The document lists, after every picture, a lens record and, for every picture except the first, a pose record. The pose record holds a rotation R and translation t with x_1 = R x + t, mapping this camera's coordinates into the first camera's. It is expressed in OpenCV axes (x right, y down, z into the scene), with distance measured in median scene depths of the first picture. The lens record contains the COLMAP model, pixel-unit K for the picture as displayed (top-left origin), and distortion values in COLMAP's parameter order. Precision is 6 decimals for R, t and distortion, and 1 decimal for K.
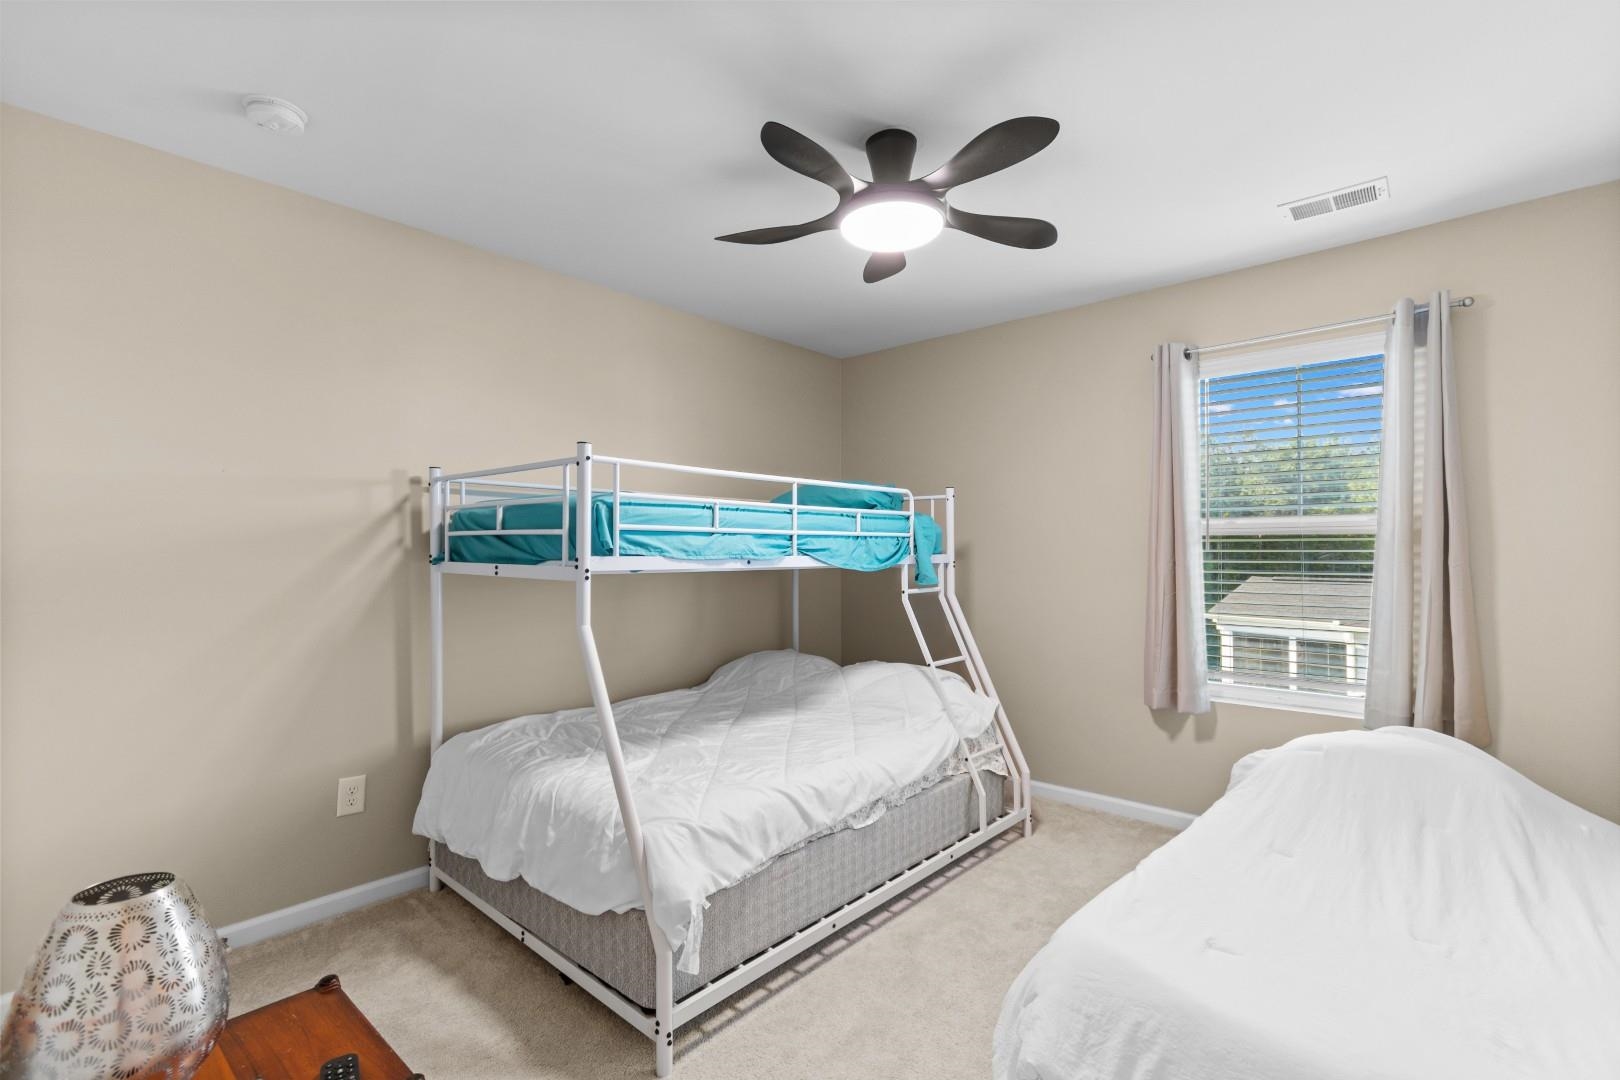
lens RADIAL K [[712.4, 0, 817.0], [0, 712.4, 538.9], [0, 0, 1]] dist [-0.002309, -0.000134]
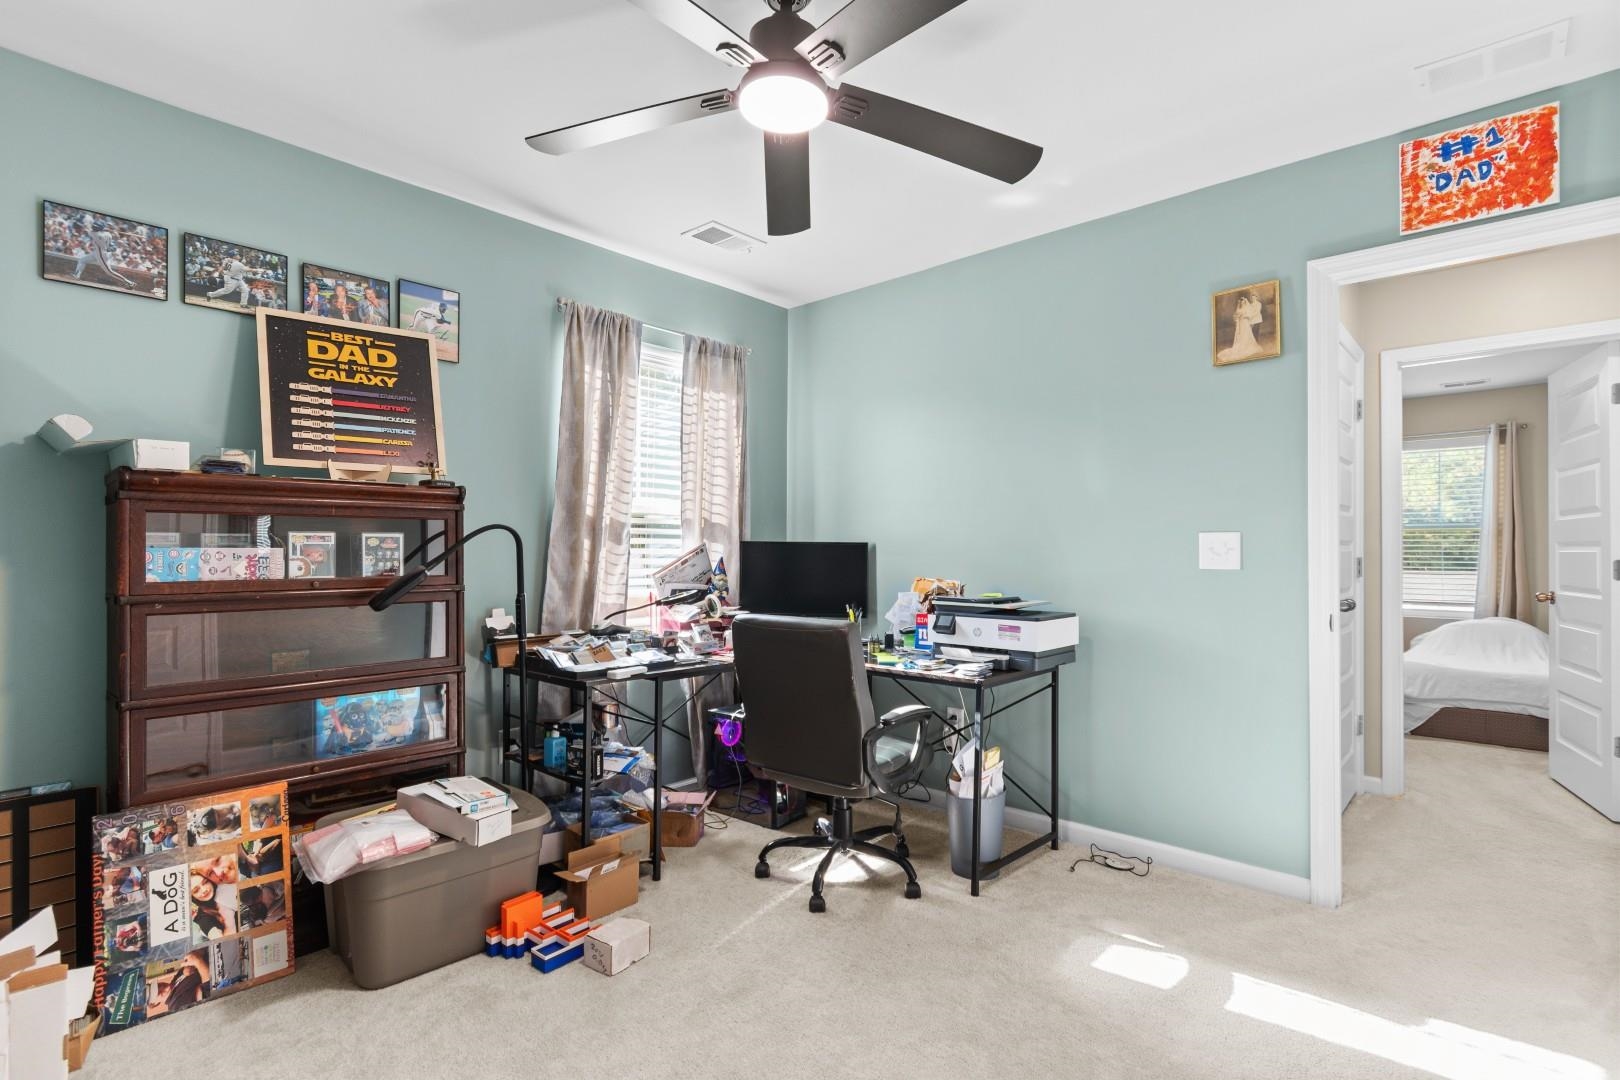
lens RADIAL K [[801.8, 0, 804.1], [0, 801.8, 544.8], [0, 0, 1]] dist [0.002340, -0.000590]
pose [[0.999911, -0.000776, 0.013351, -1.386797], [0.000603, 0.999916, 0.012949, 0.004867], [-0.013360, -0.012940, 0.999827, -1.503073]]
